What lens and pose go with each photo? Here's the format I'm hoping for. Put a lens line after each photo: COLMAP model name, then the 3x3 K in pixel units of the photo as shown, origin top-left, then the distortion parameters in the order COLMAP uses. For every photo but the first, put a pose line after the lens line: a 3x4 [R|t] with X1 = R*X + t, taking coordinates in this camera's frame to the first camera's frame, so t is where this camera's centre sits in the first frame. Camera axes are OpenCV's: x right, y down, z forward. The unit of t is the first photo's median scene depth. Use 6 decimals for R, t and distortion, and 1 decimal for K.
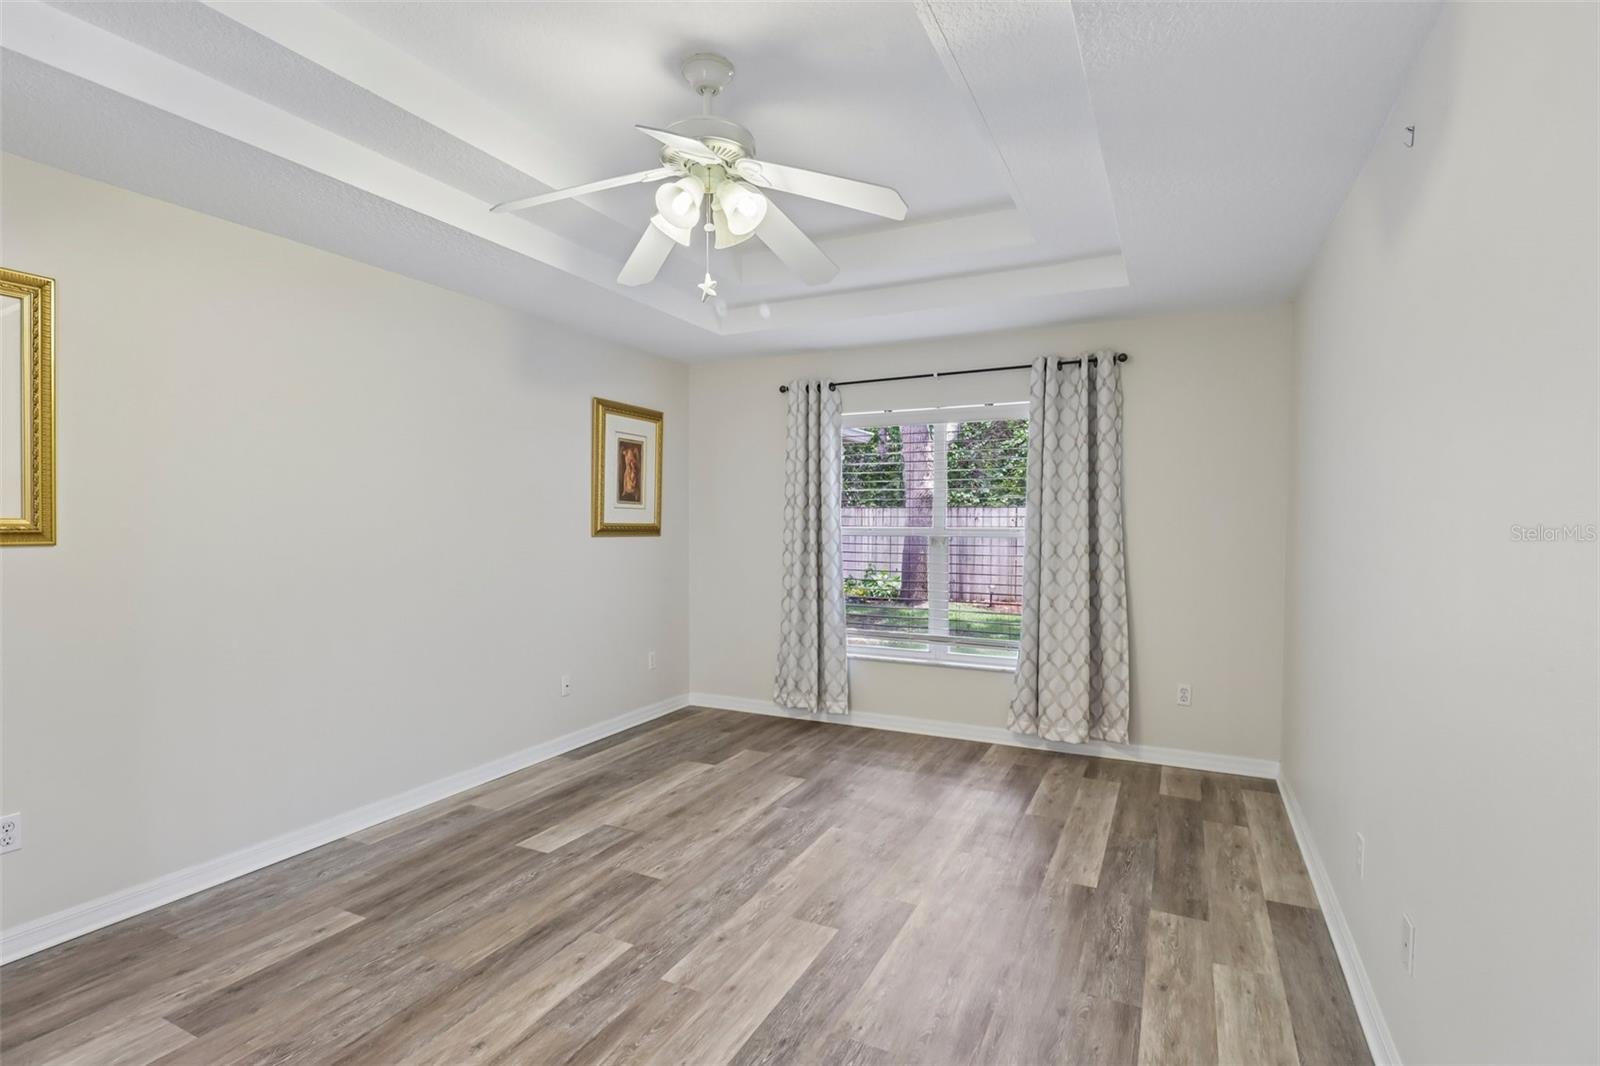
lens RADIAL K [[751.5, 0, 802.3], [0, 751.5, 503.5], [0, 0, 1]] dist [0.019831, -0.017195]
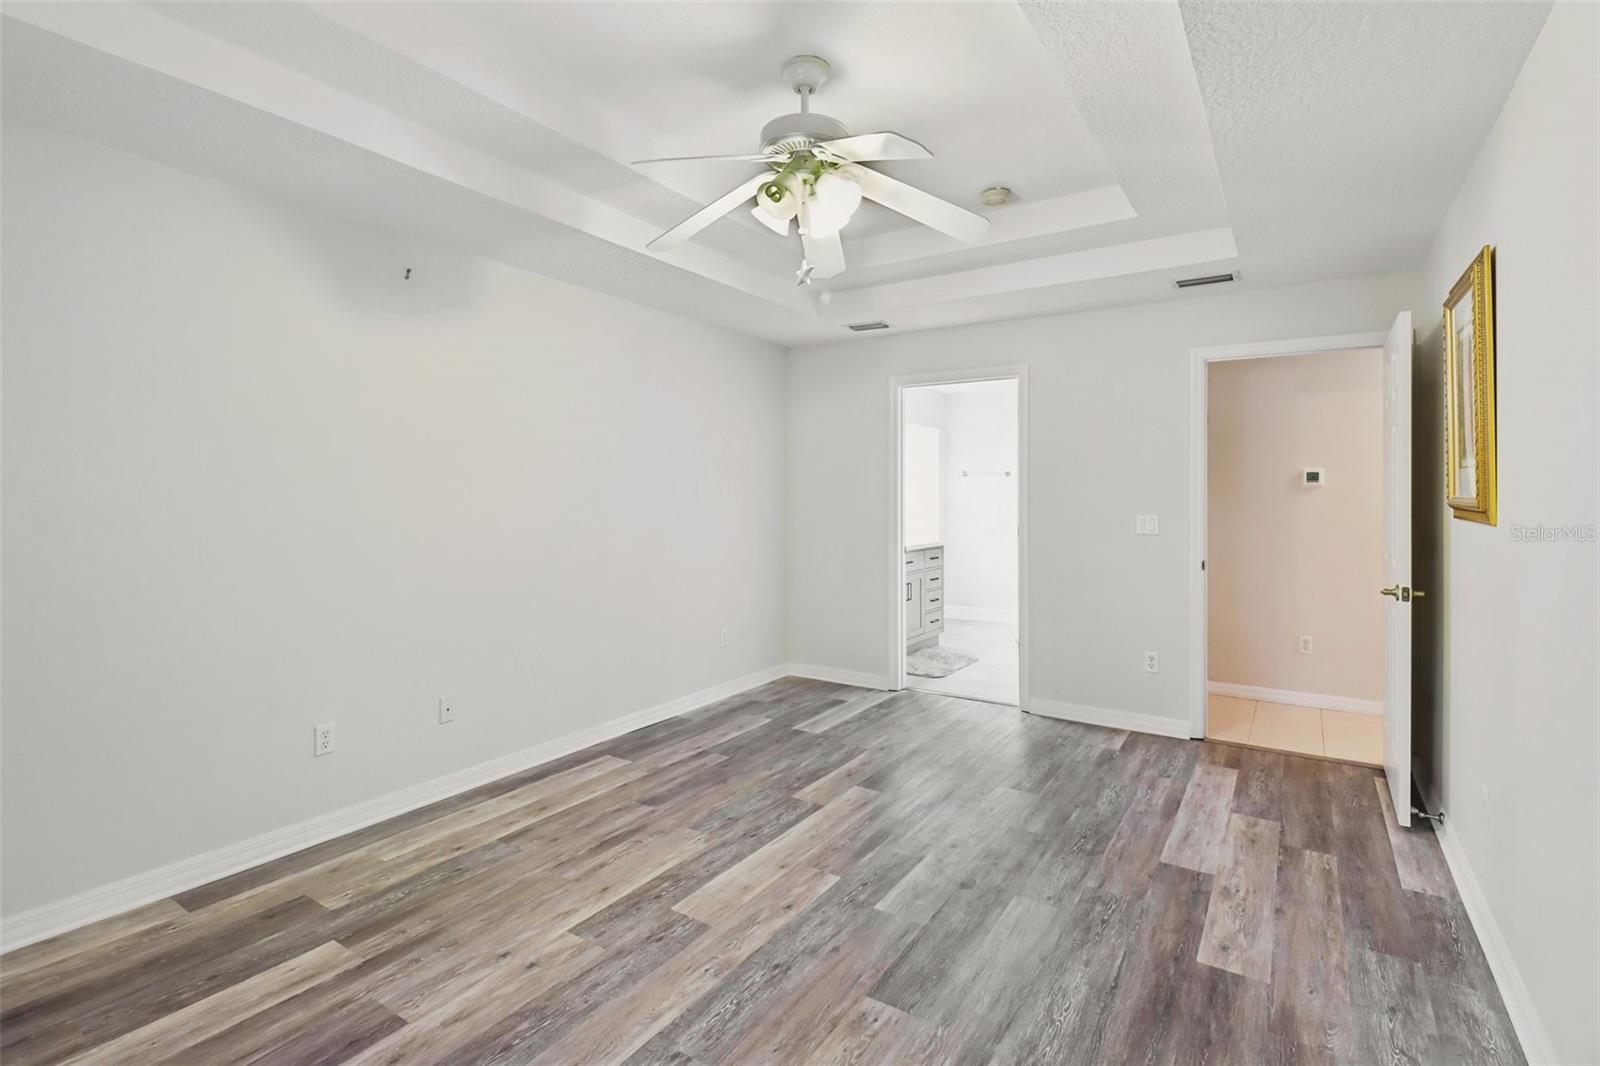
lens RADIAL K [[751.5, 0, 802.3], [0, 751.5, 503.5], [0, 0, 1]] dist [0.019831, -0.017195]
pose [[-0.992236, -0.005677, 0.124240, -0.239142], [-0.006248, 0.999972, -0.004209, 0.036094], [-0.124213, -0.004953, -0.992243, 1.931149]]
